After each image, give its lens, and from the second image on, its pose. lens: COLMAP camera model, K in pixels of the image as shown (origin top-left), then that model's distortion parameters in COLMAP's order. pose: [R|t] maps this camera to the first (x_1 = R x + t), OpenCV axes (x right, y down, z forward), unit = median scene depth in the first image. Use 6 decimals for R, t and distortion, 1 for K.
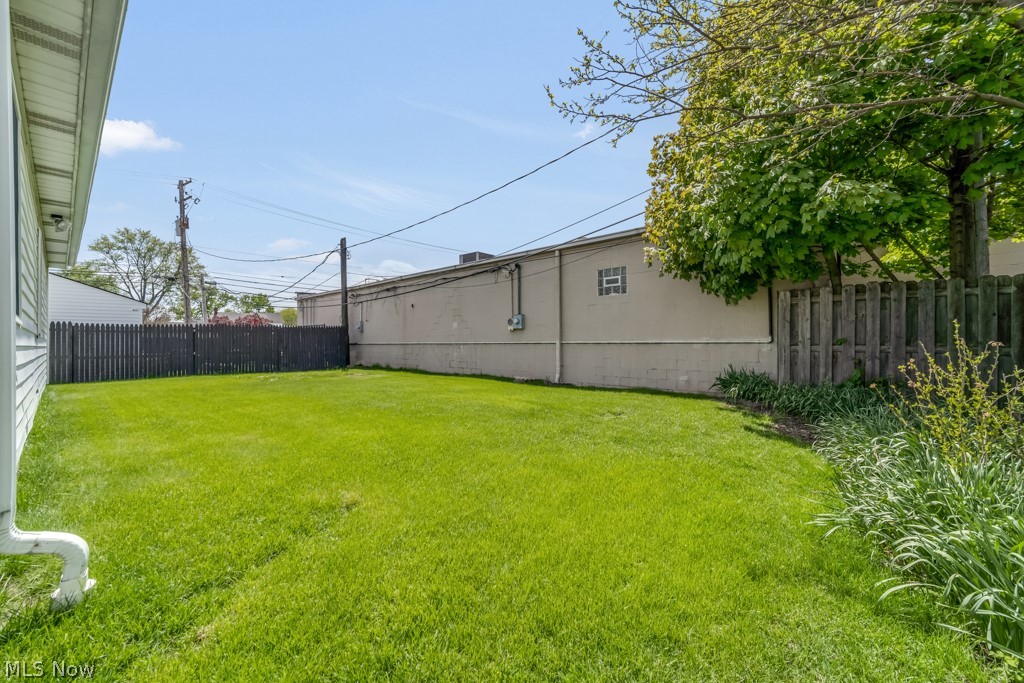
lens RADIAL K [[412.7, 0, 508.7], [0, 412.7, 342.4], [0, 0, 1]] dist [0.001555, 0.000356]
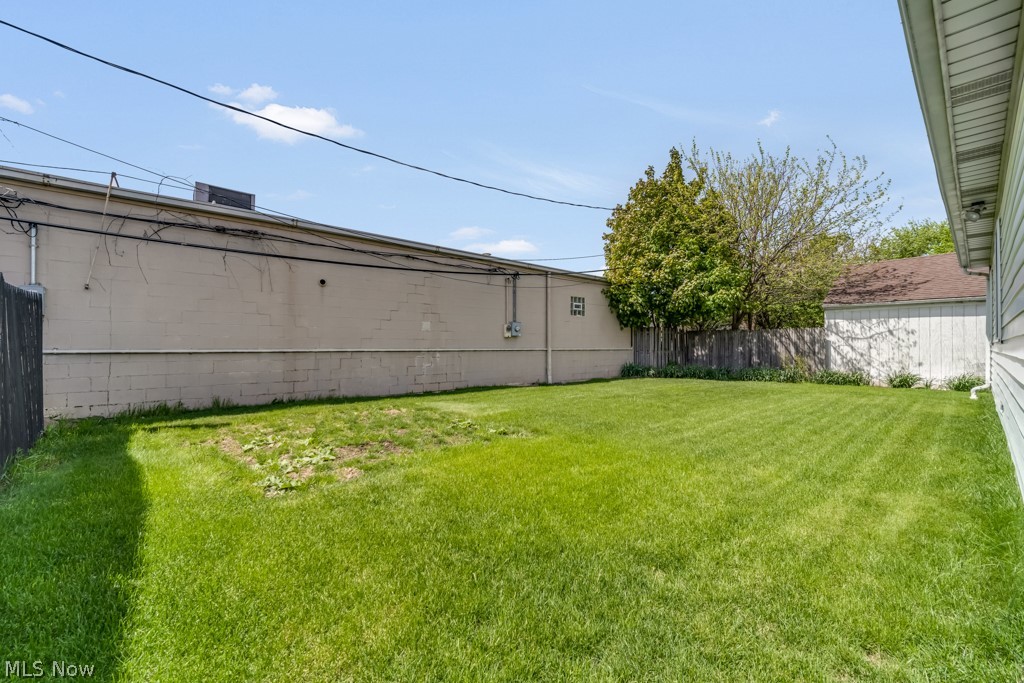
lens RADIAL K [[412.7, 0, 508.7], [0, 412.7, 342.4], [0, 0, 1]] dist [0.001555, 0.000356]
pose [[0.108224, 0.012635, 0.994046, -1.125773], [-0.002912, 0.999919, -0.012392, -0.004933], [-0.994122, -0.001554, 0.108252, 1.026400]]
